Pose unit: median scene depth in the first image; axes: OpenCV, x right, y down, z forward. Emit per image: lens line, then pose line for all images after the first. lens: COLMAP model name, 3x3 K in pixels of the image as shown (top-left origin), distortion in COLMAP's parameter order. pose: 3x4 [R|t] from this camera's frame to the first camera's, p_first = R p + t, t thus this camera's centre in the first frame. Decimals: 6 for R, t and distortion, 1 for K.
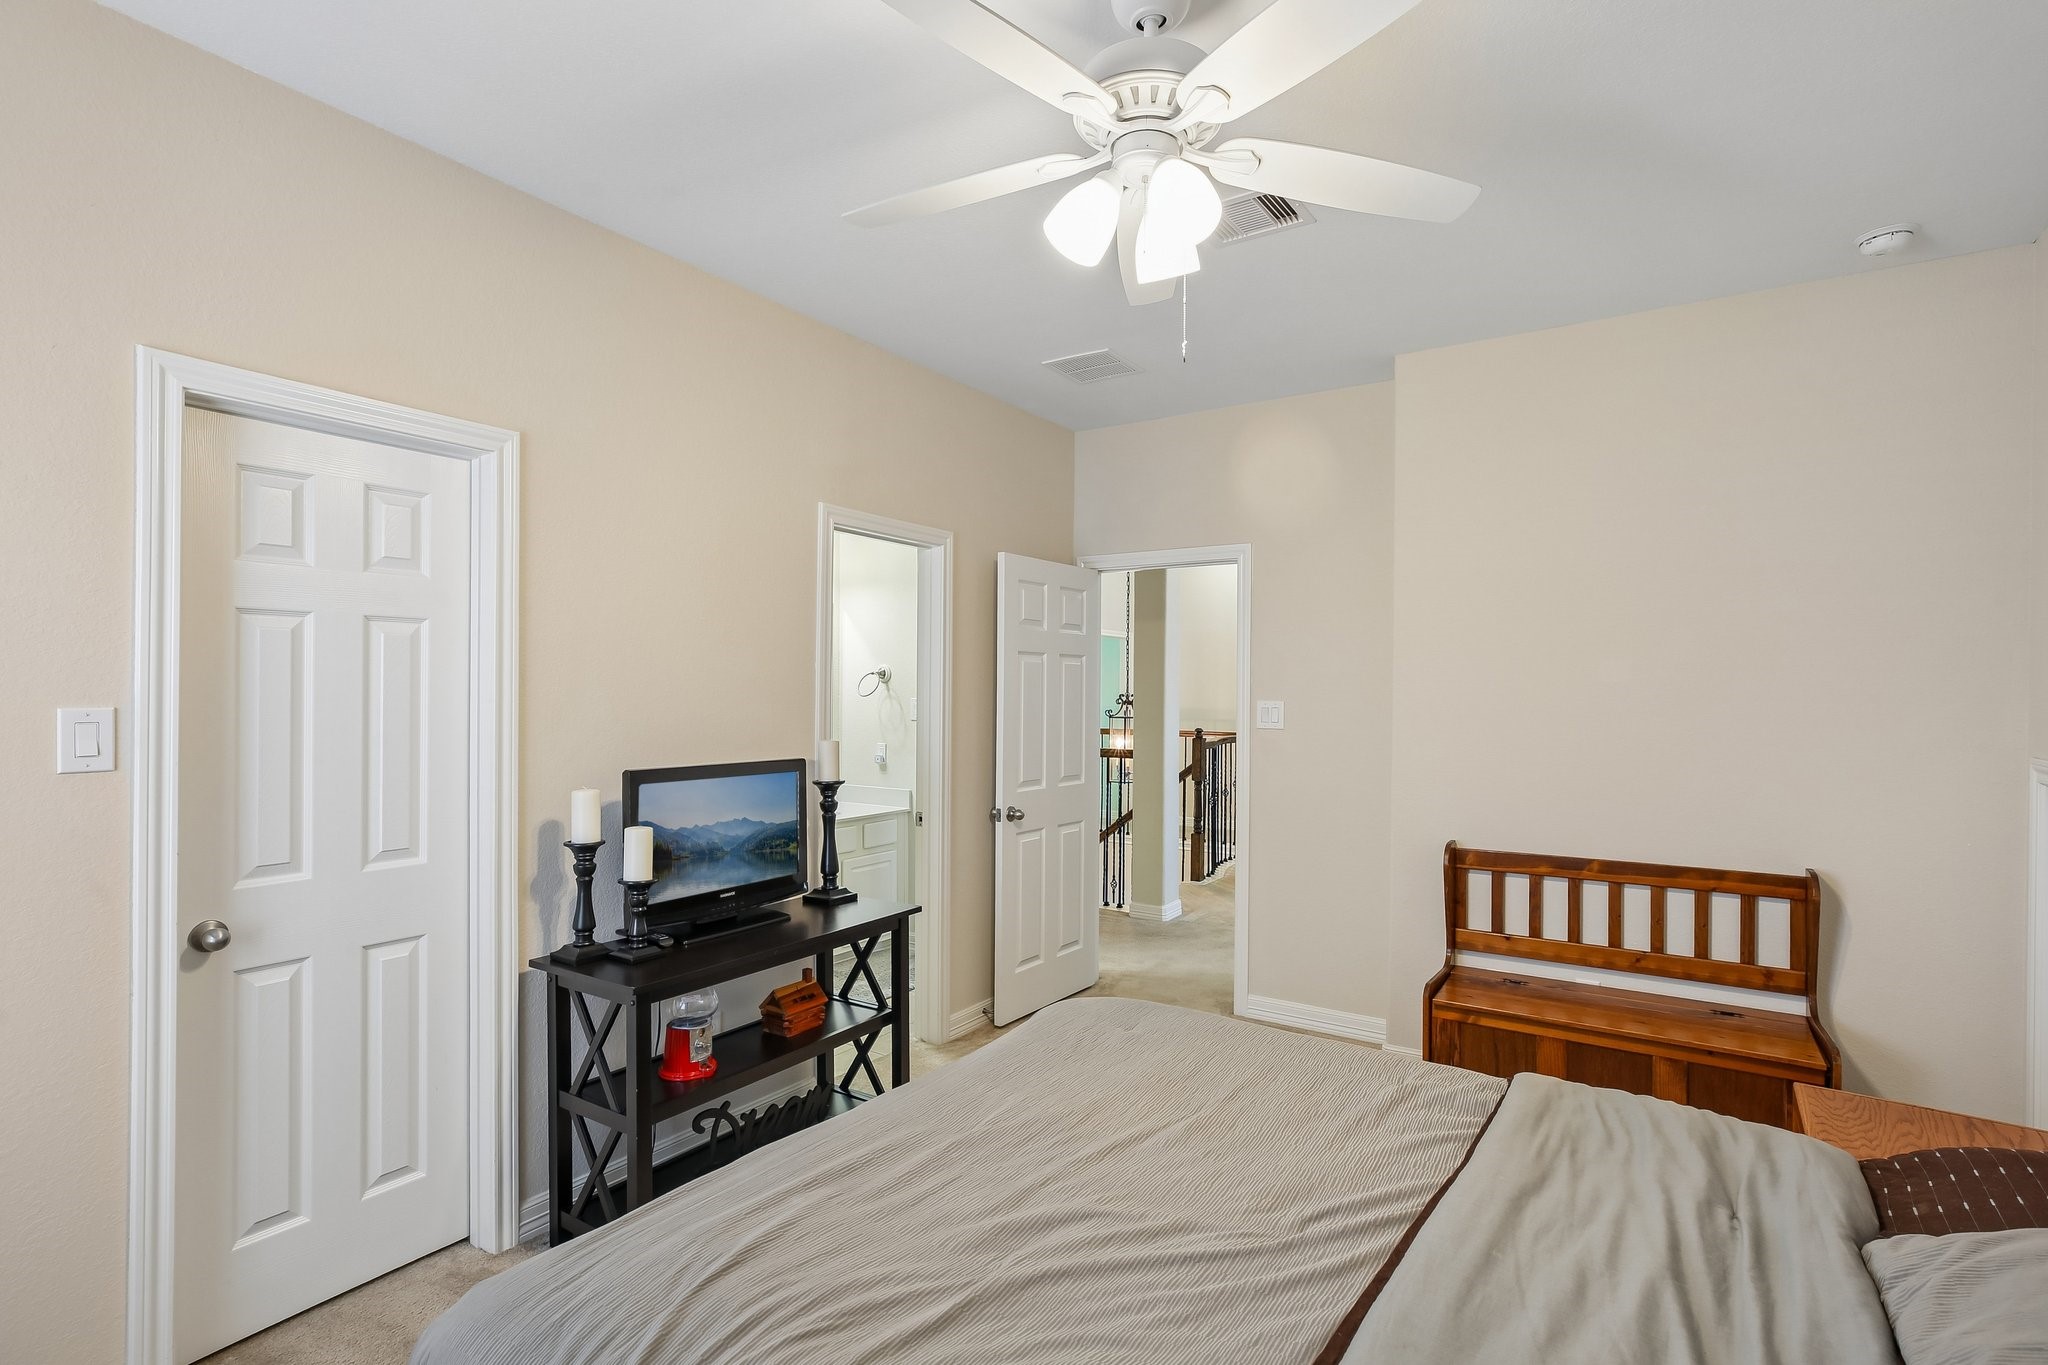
lens RADIAL K [[968.8, 0, 1031.5], [0, 968.8, 678.2], [0, 0, 1]] dist [-0.015115, 0.009056]
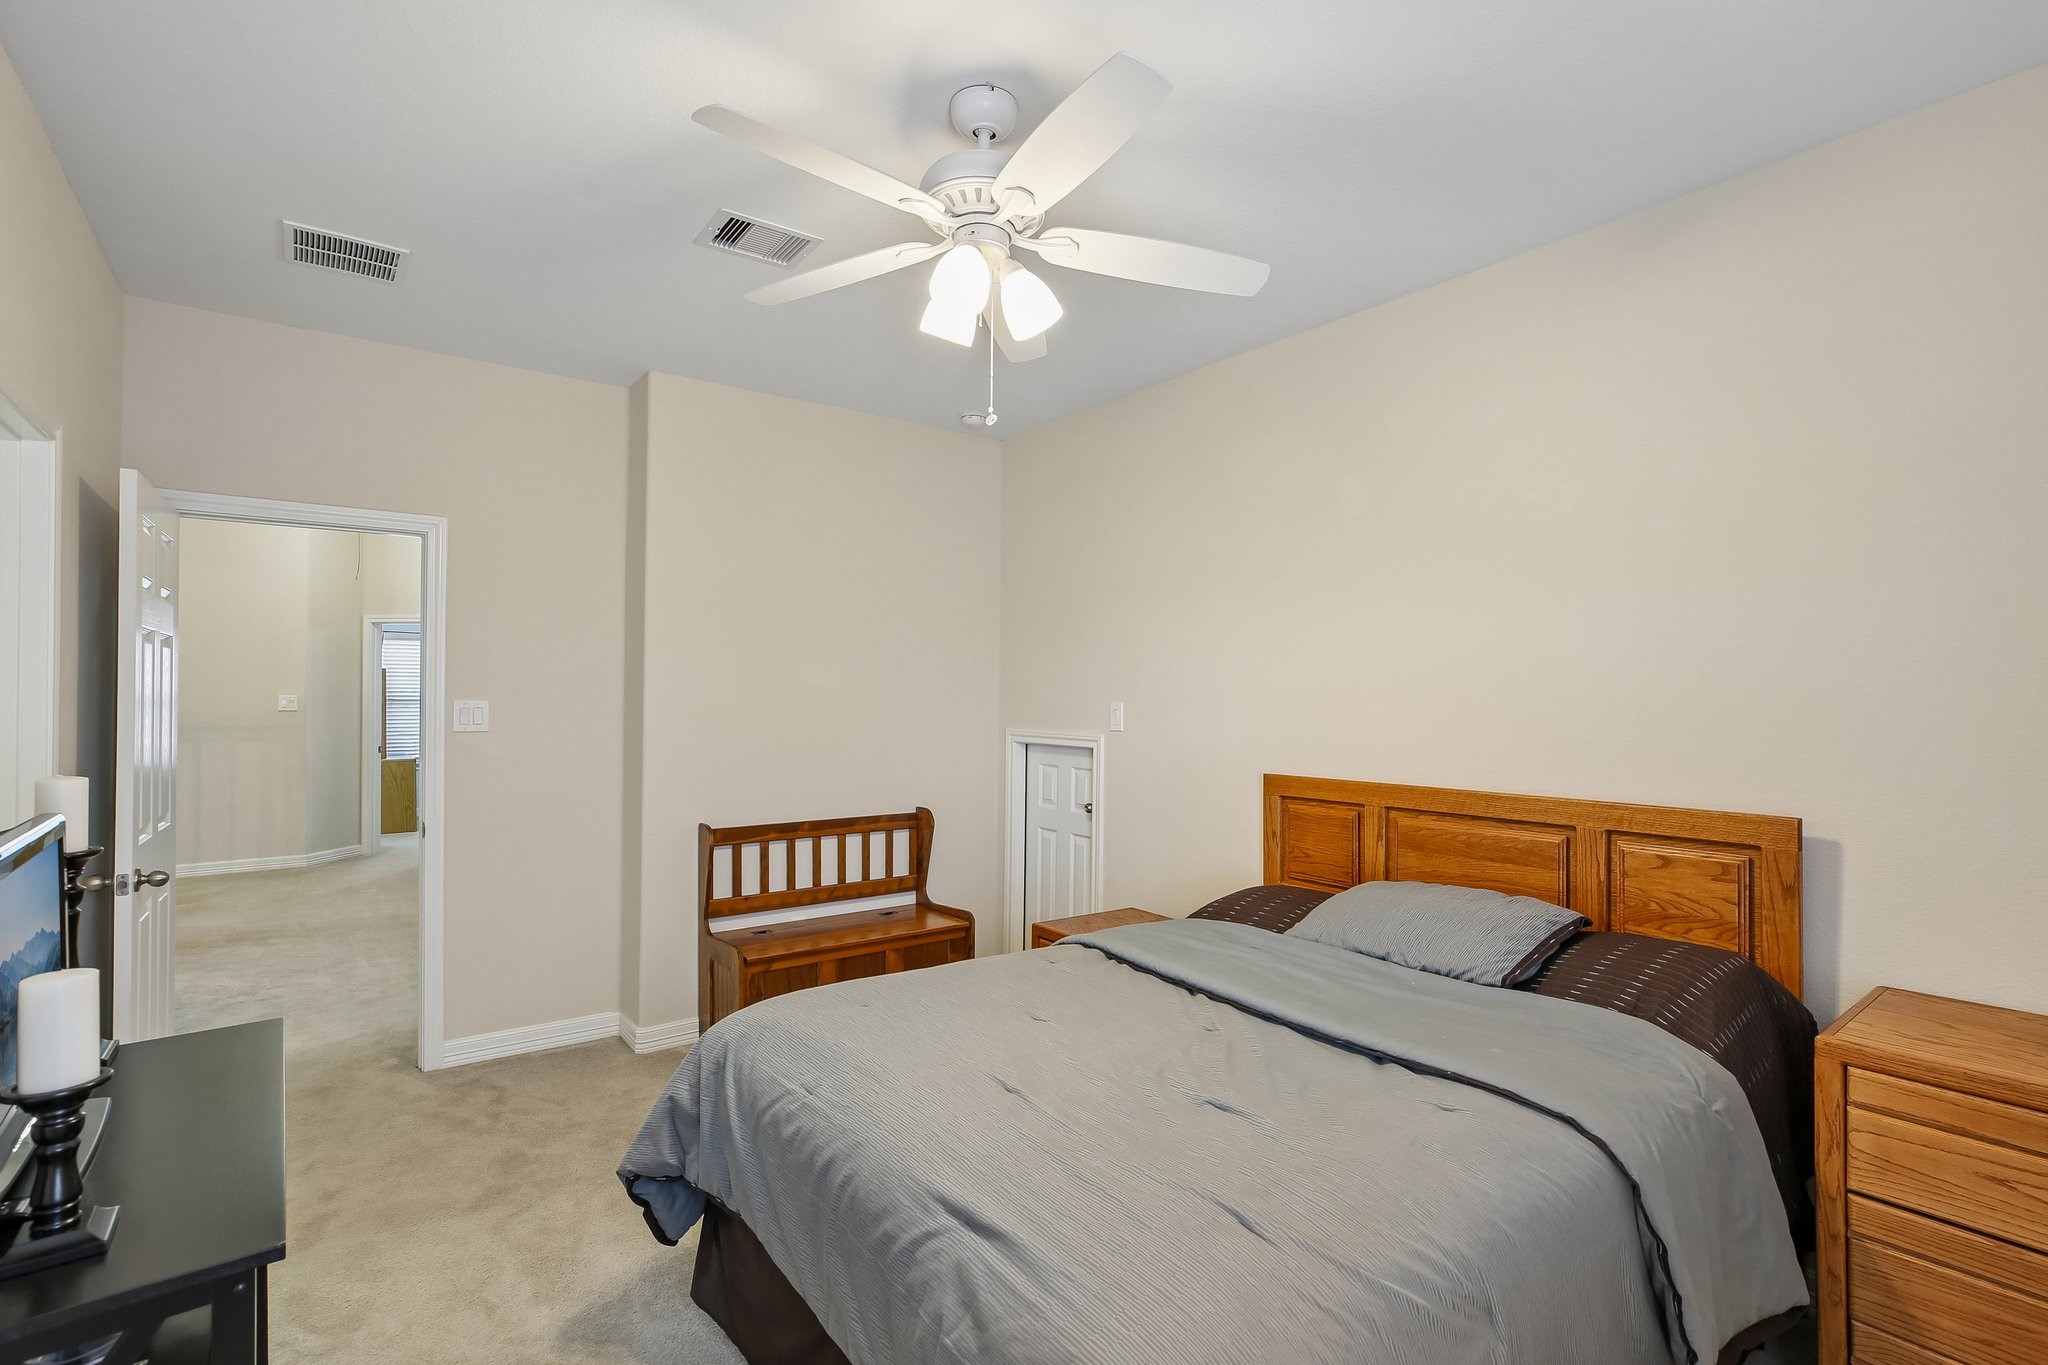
lens RADIAL K [[968.8, 0, 1031.5], [0, 968.8, 678.2], [0, 0, 1]] dist [-0.015115, 0.009056]
pose [[0.339202, 0.012514, 0.940630, -0.541957], [-0.015564, 0.999849, -0.007690, 0.002958], [-0.940585, -0.012031, 0.339345, 0.290394]]
